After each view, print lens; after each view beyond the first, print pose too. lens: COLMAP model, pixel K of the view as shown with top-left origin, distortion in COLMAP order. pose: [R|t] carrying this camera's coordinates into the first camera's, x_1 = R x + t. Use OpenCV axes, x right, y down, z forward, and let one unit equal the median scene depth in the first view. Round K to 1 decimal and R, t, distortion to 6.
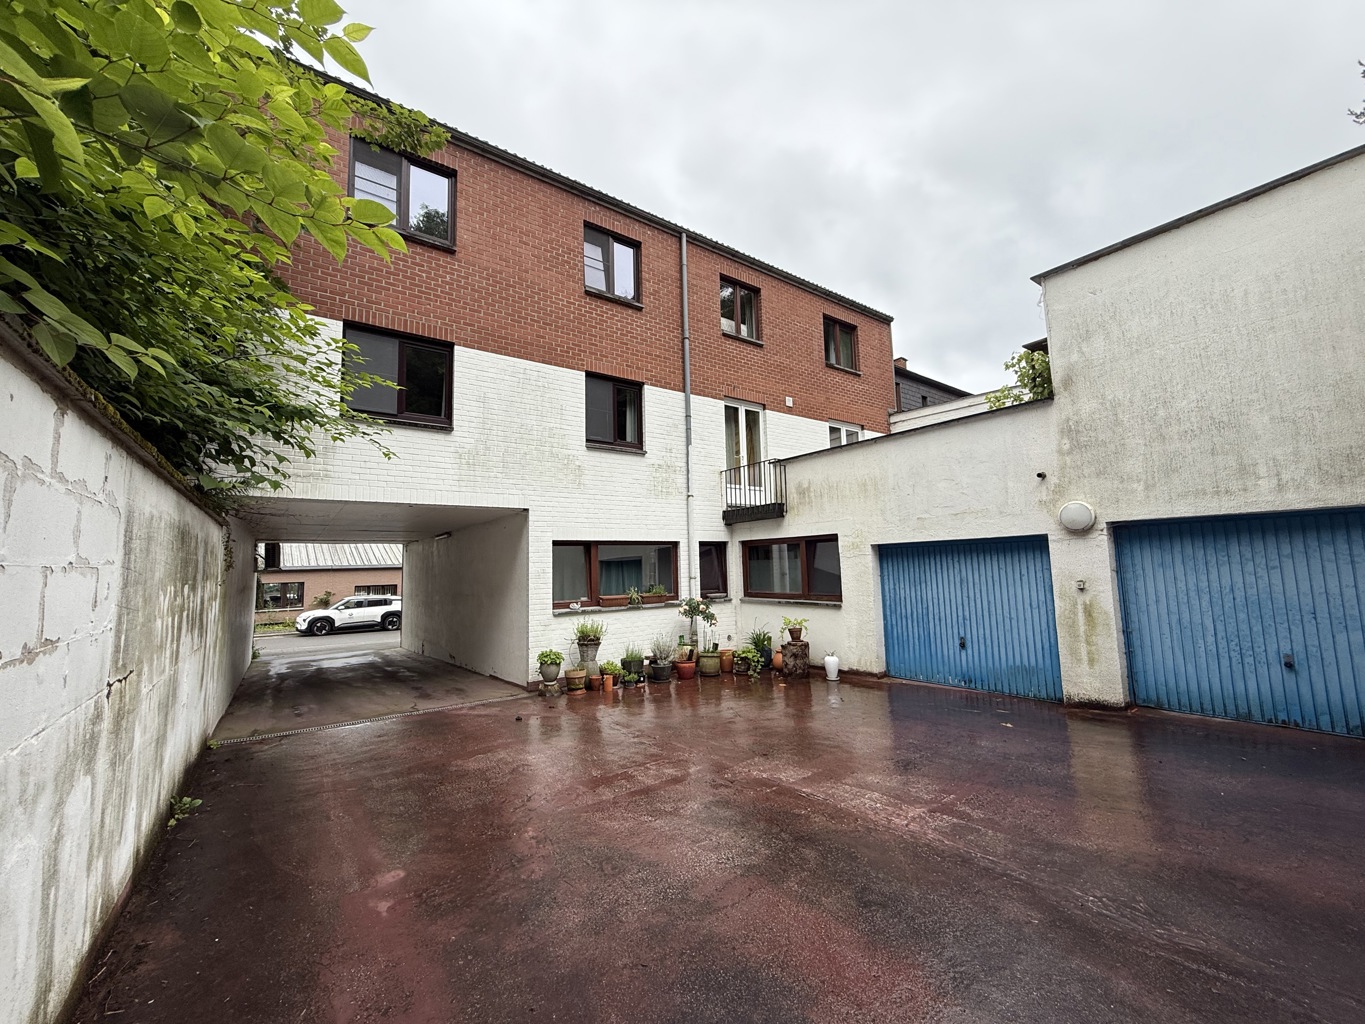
lens RADIAL K [[542.7, 0, 679.0], [0, 542.7, 507.3], [0, 0, 1]] dist [0.000697, -0.000077]
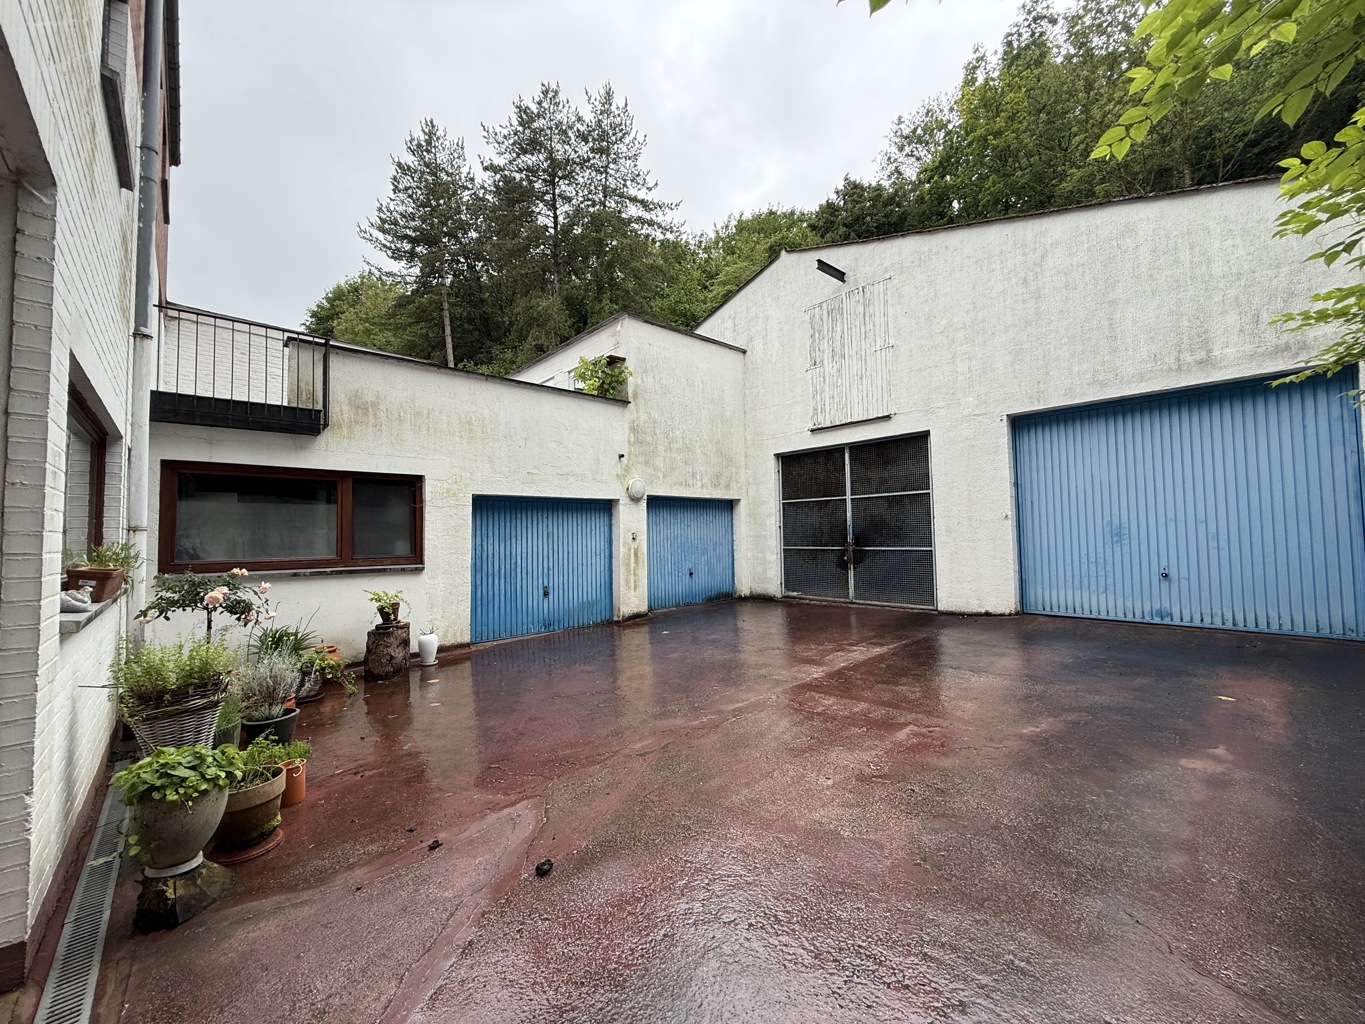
lens RADIAL K [[542.7, 0, 679.0], [0, 542.7, 507.3], [0, 0, 1]] dist [0.000697, -0.000077]
pose [[-0.106120, 0.080968, 0.991051, -0.607556], [-0.087436, 0.992059, -0.090413, 0.158769], [-0.990502, -0.096249, -0.098197, 0.868508]]
